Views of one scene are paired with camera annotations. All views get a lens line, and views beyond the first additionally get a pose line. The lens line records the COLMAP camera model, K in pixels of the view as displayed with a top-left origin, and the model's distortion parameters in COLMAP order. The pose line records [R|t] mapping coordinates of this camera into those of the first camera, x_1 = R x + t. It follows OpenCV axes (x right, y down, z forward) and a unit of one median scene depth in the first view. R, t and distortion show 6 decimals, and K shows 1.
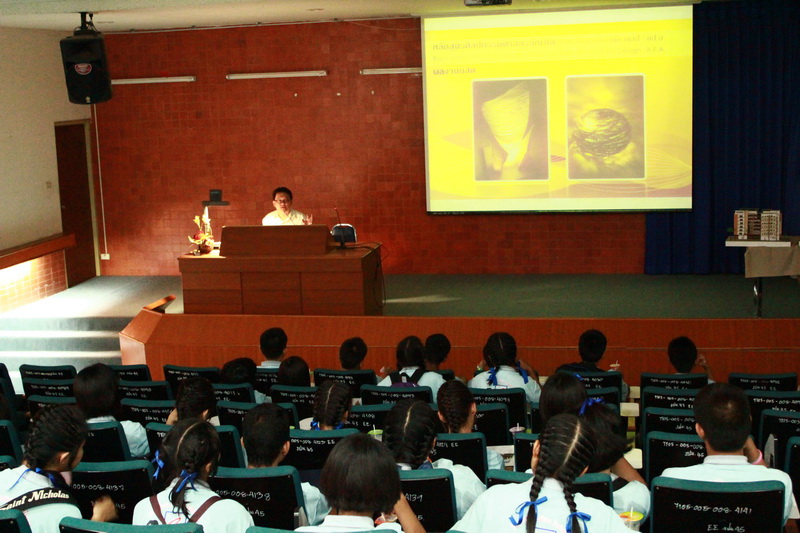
lens RADIAL K [[1179.2, 0, 400.1], [0, 1179.2, 275.2], [0, 0, 1]] dist [0.160802, 0.000000]
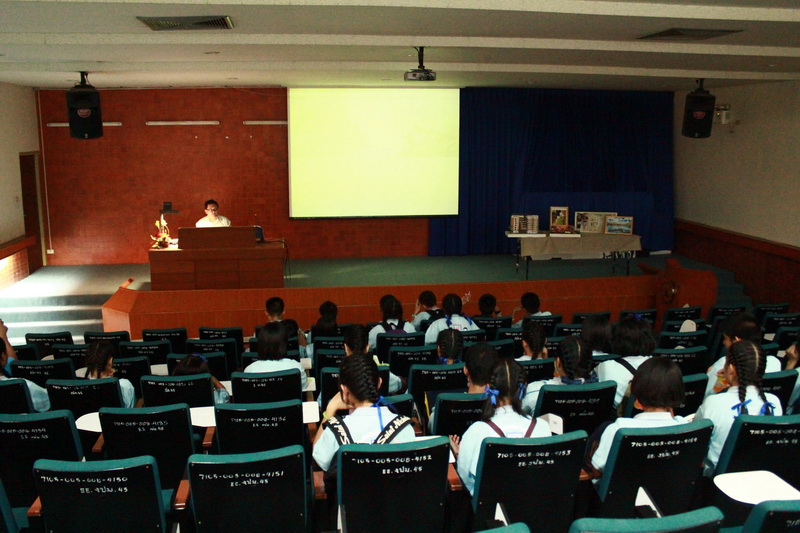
lens RADIAL K [[752.5, 0, 397.7], [0, 752.5, 260.7], [0, 0, 1]] dist [0.054241, 0.000000]
pose [[0.955818, -0.023024, 0.293057, -0.153690], [0.022701, 0.999732, 0.004504, -0.000262], [-0.293083, 0.002348, 0.956084, 0.057613]]
